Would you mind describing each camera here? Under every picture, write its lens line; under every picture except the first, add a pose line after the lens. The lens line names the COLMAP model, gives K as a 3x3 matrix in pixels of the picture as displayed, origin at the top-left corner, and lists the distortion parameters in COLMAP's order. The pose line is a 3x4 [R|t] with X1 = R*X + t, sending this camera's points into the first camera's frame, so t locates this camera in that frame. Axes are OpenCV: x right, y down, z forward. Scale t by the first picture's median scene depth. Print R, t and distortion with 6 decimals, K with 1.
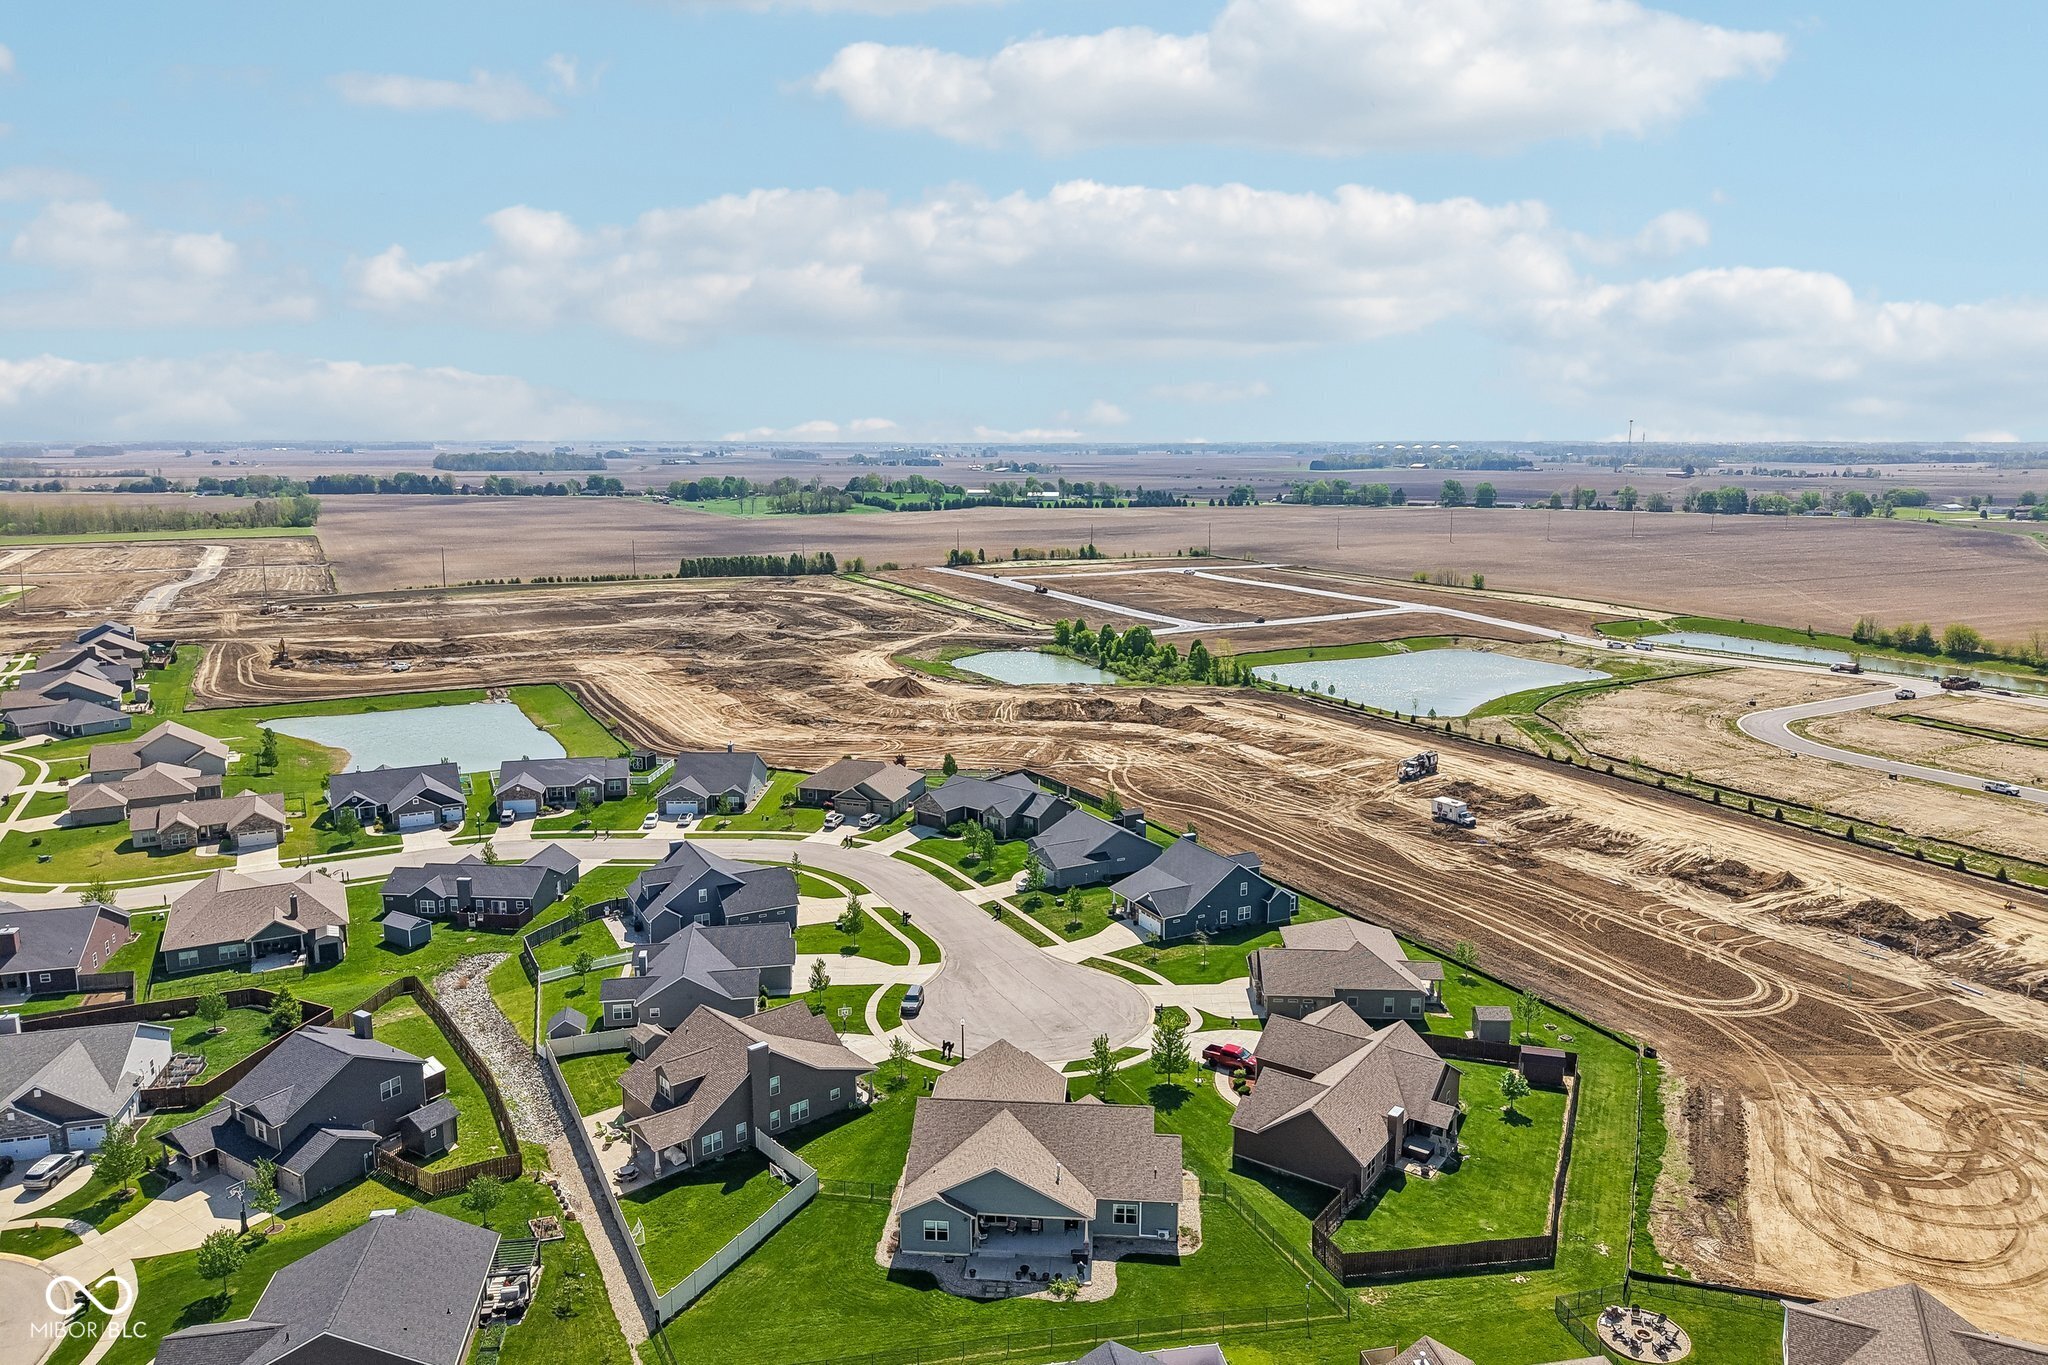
lens RADIAL K [[1368.0, 0, 1024.4], [0, 1368.0, 700.6], [0, 0, 1]] dist [0.038254, -0.046413]
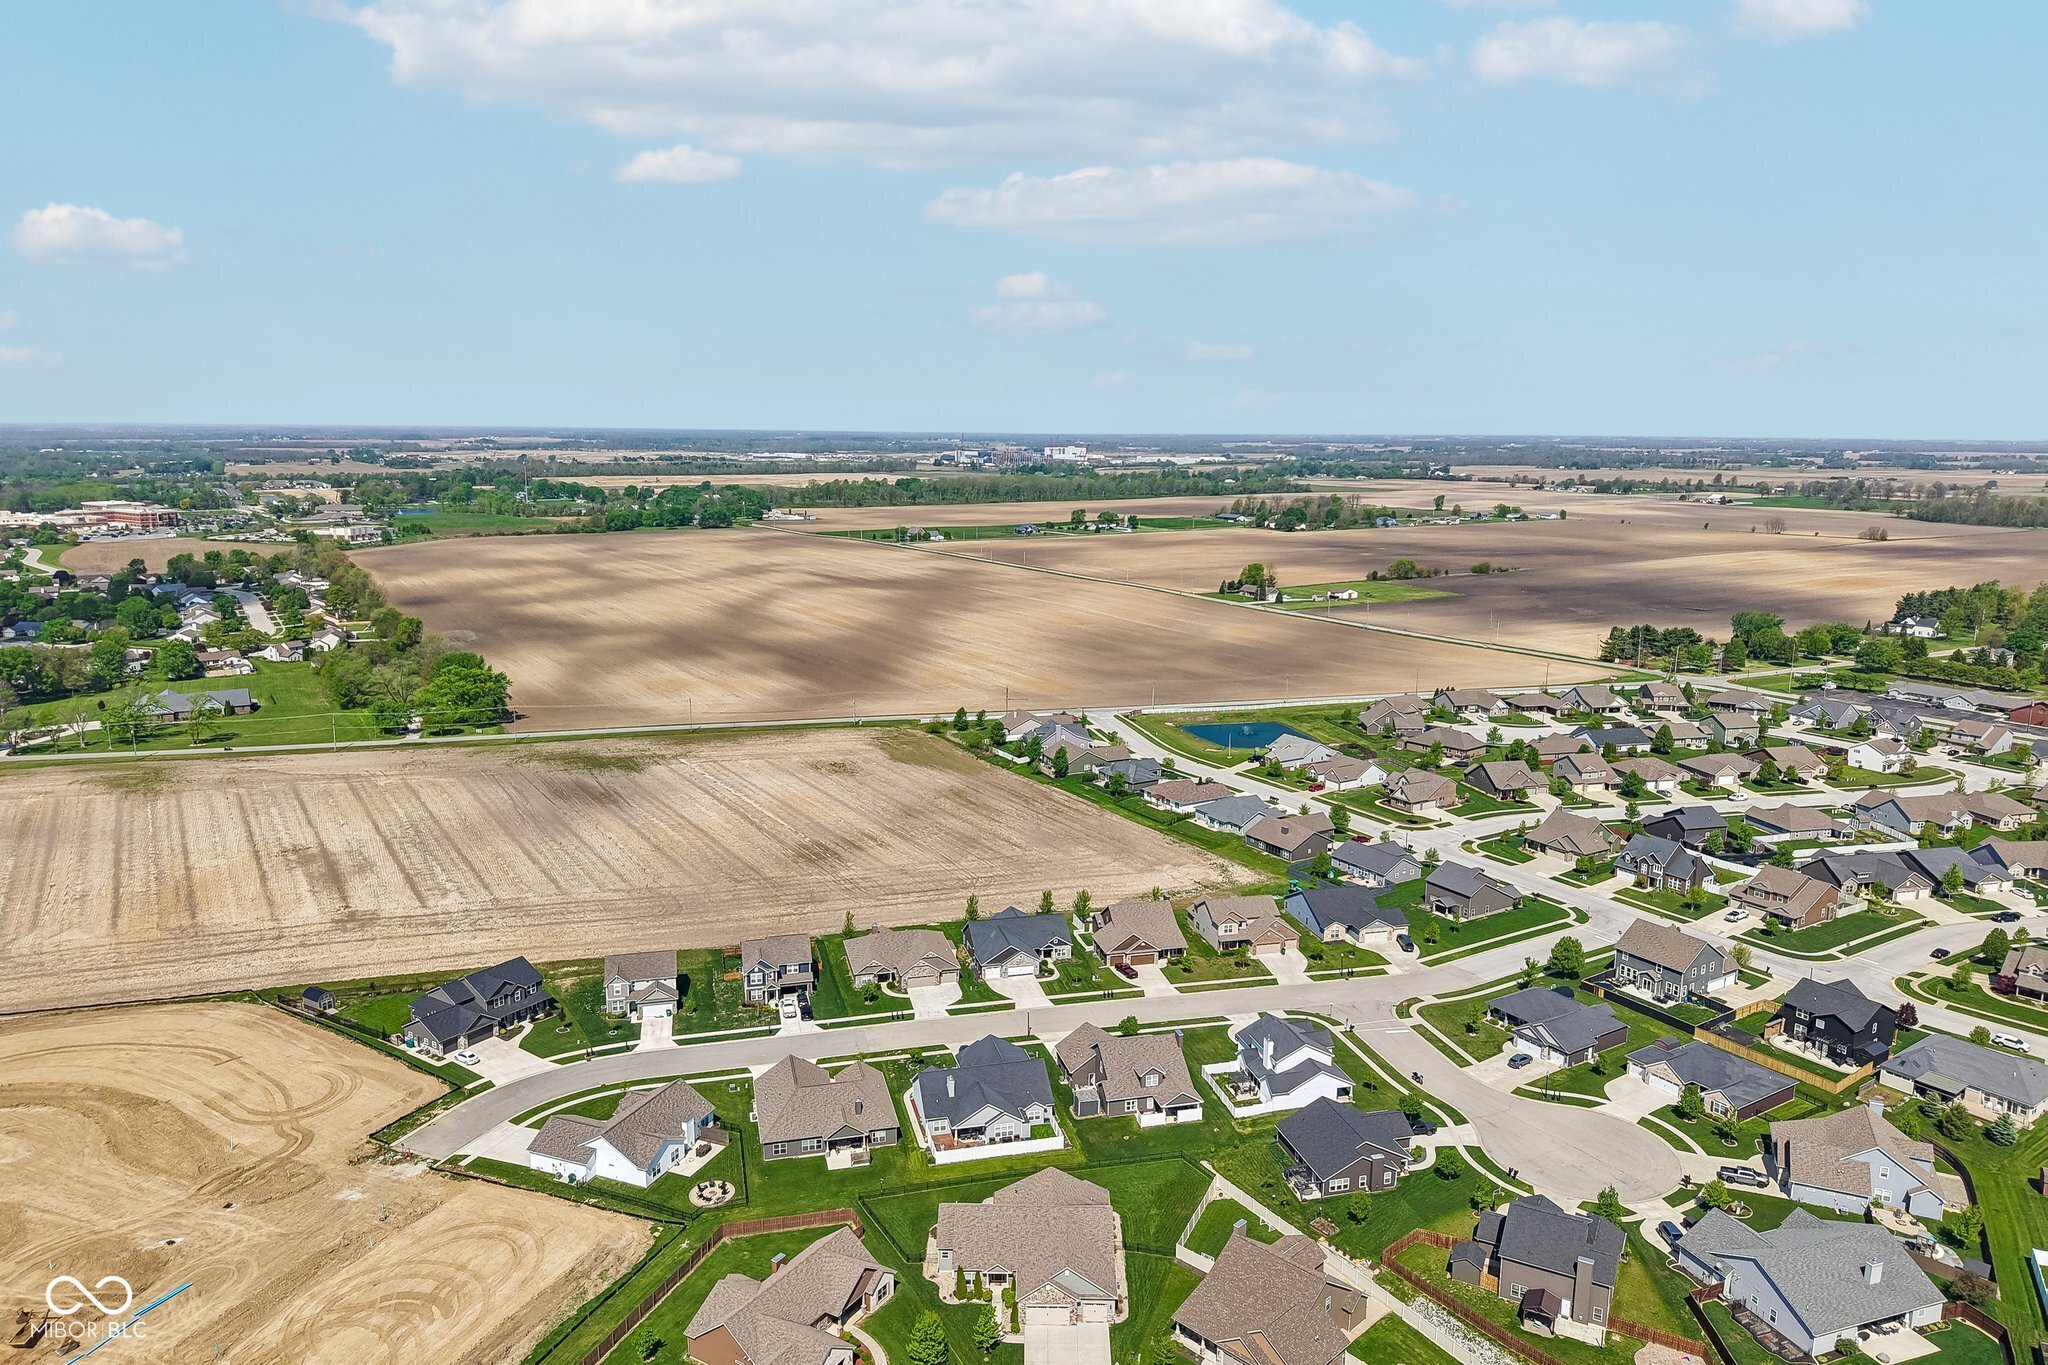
lens RADIAL K [[1368.0, 0, 1024.4], [0, 1368.0, 700.6], [0, 0, 1]] dist [0.038254, -0.046413]
pose [[-0.997816, 0.009317, -0.065389, 0.068364], [-0.016855, 0.921309, 0.388466, -0.494950], [0.063863, 0.388719, -0.919140, 1.338546]]
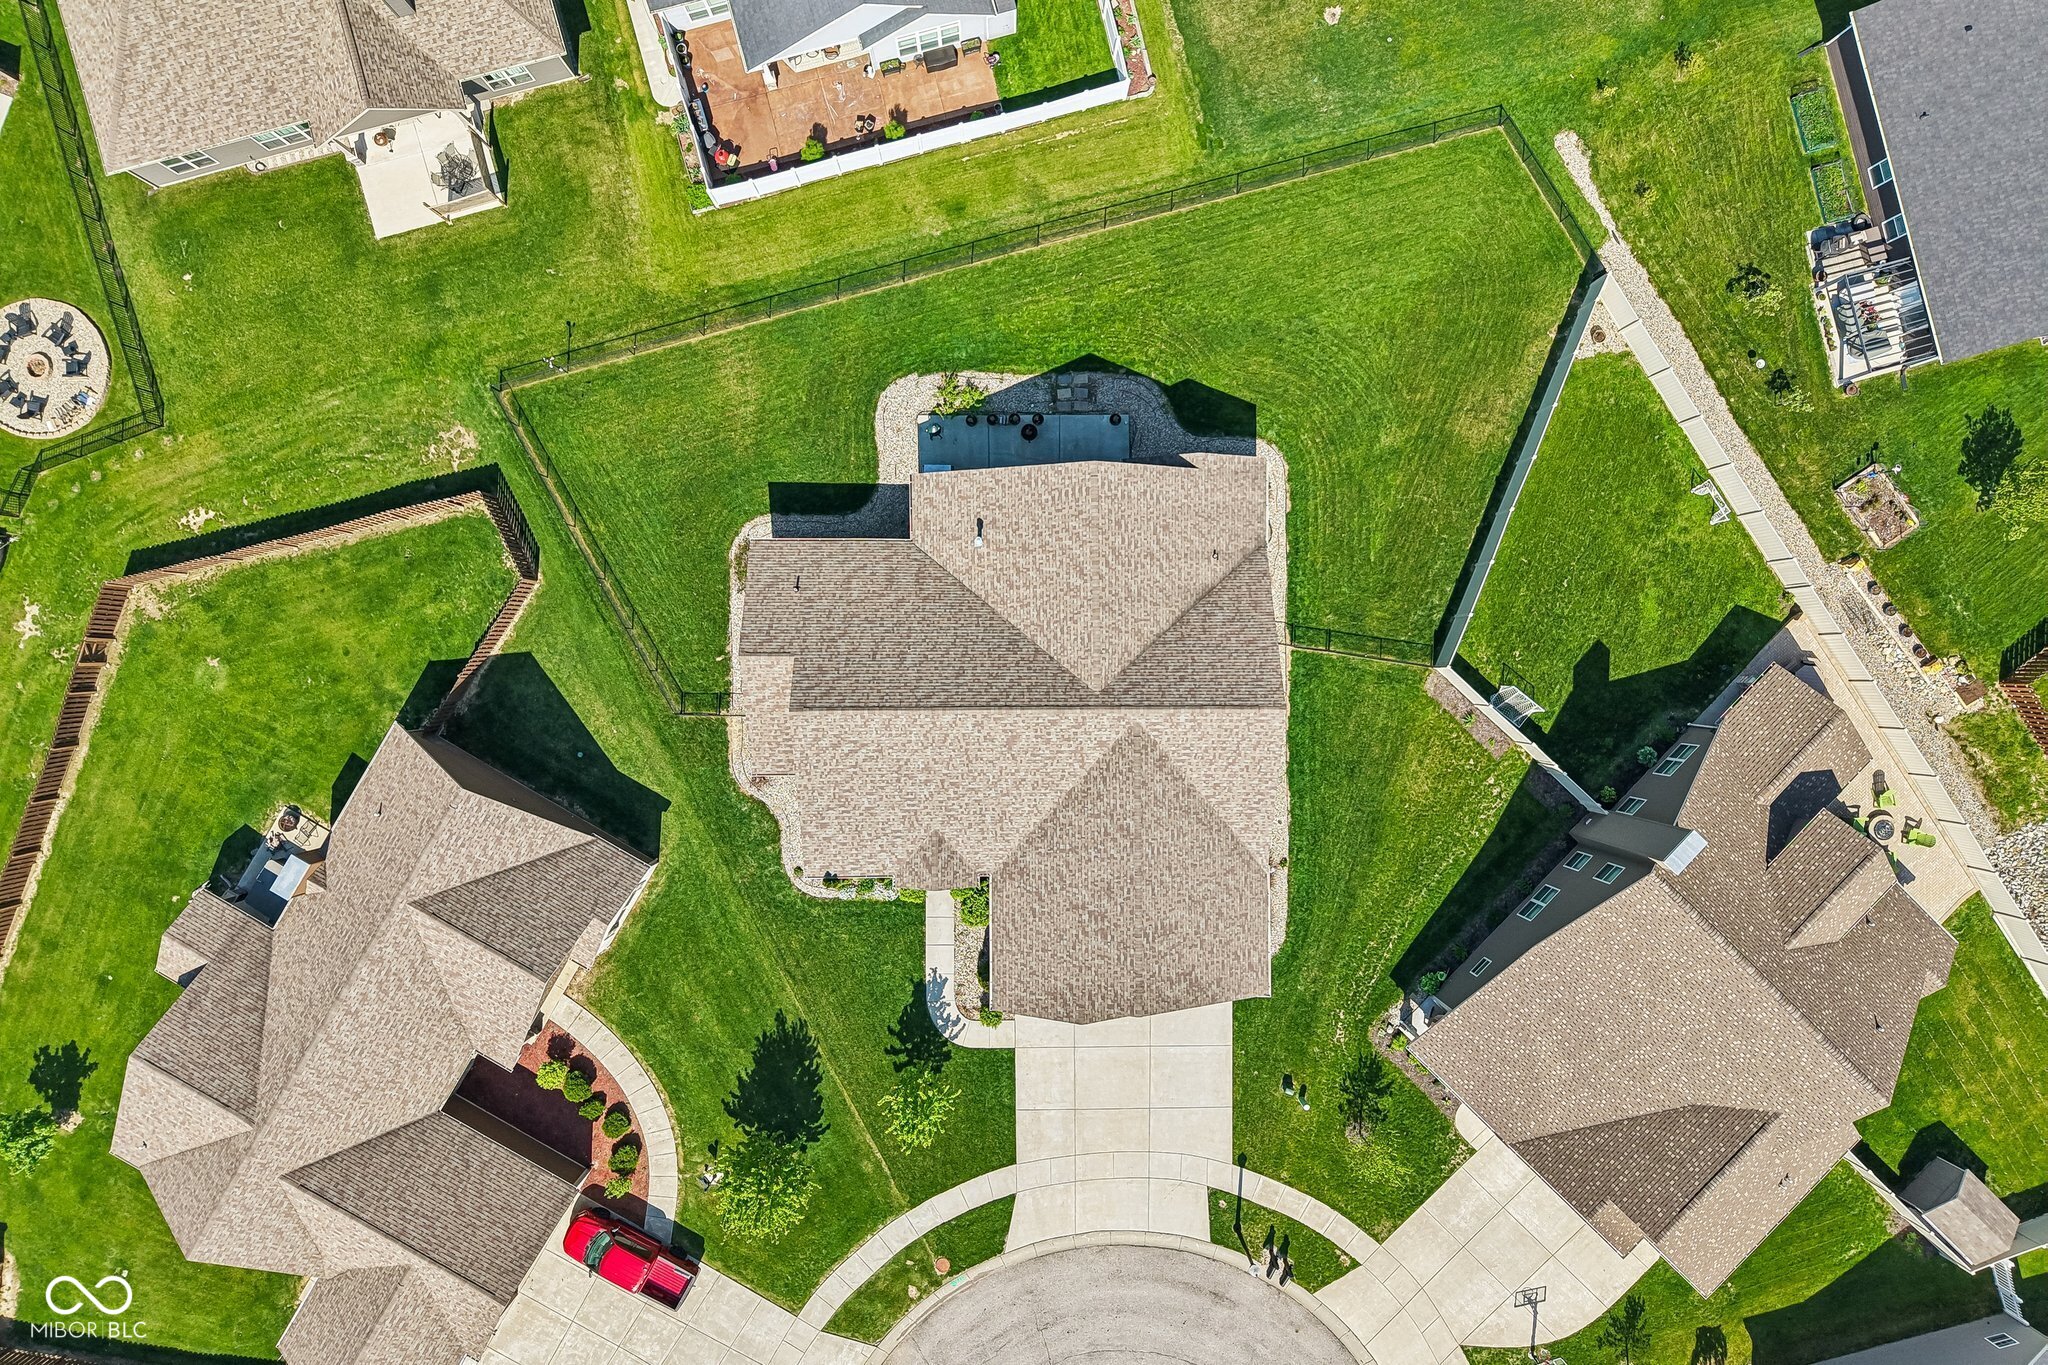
lens RADIAL K [[1399.9, 0, 1028.0], [0, 1399.9, 704.1], [0, 0, 1]] dist [0.009314, -0.000094]
pose [[-0.996258, 0.085361, -0.013544, 0.010579], [-0.030975, -0.206336, 0.977991, -0.112303], [0.080688, 0.974751, 0.208208, 0.554660]]
